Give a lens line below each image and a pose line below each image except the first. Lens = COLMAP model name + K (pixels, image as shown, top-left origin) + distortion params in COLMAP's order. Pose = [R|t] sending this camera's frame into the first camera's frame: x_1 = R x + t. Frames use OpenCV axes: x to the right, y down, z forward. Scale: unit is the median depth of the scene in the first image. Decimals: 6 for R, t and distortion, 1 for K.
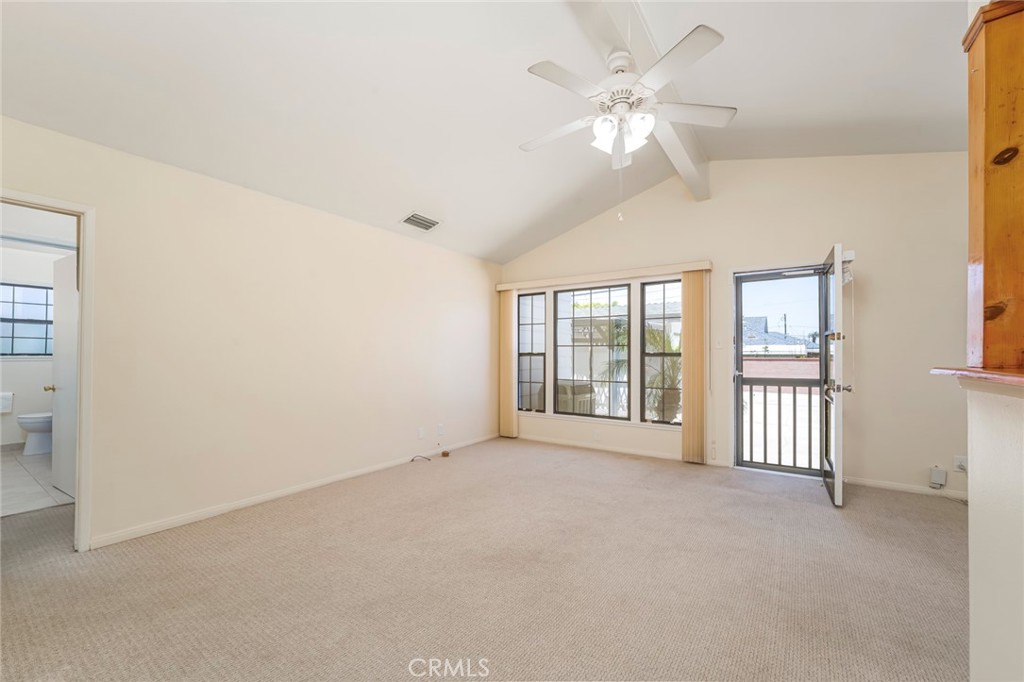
lens RADIAL K [[417.8, 0, 508.4], [0, 417.8, 347.9], [0, 0, 1]] dist [-0.015020, 0.001866]
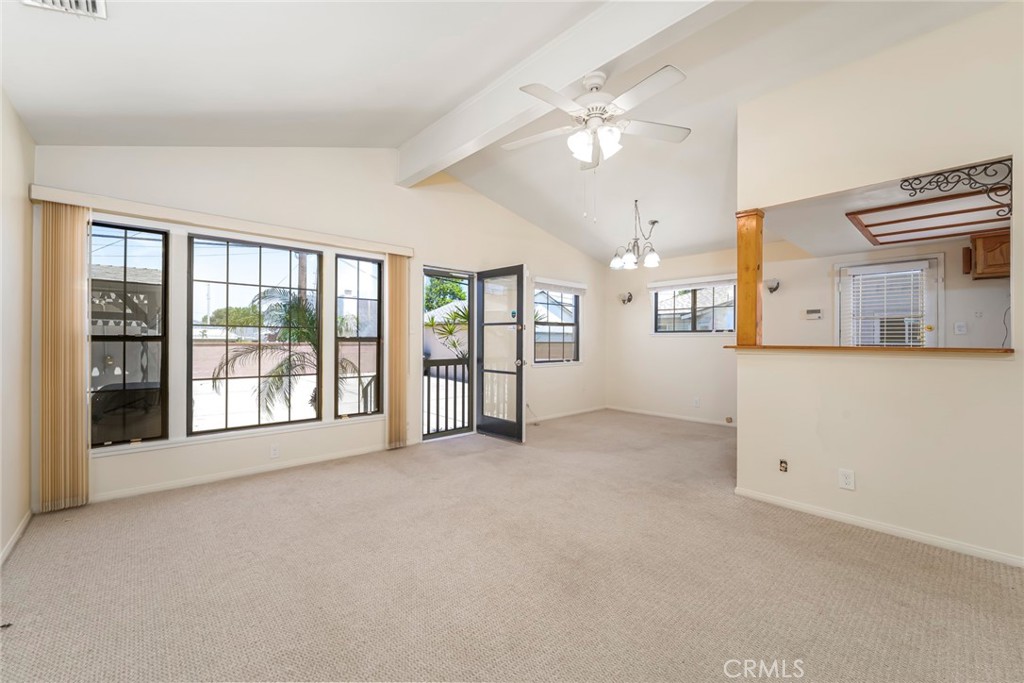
lens RADIAL K [[417.8, 0, 514.2], [0, 417.8, 343.8], [0, 0, 1]] dist [-0.015020, 0.001866]
pose [[0.214143, -0.008607, 0.976764, -0.487618], [-0.017591, 0.999765, 0.012666, 0.009280], [-0.976644, -0.019895, 0.213941, 0.539350]]
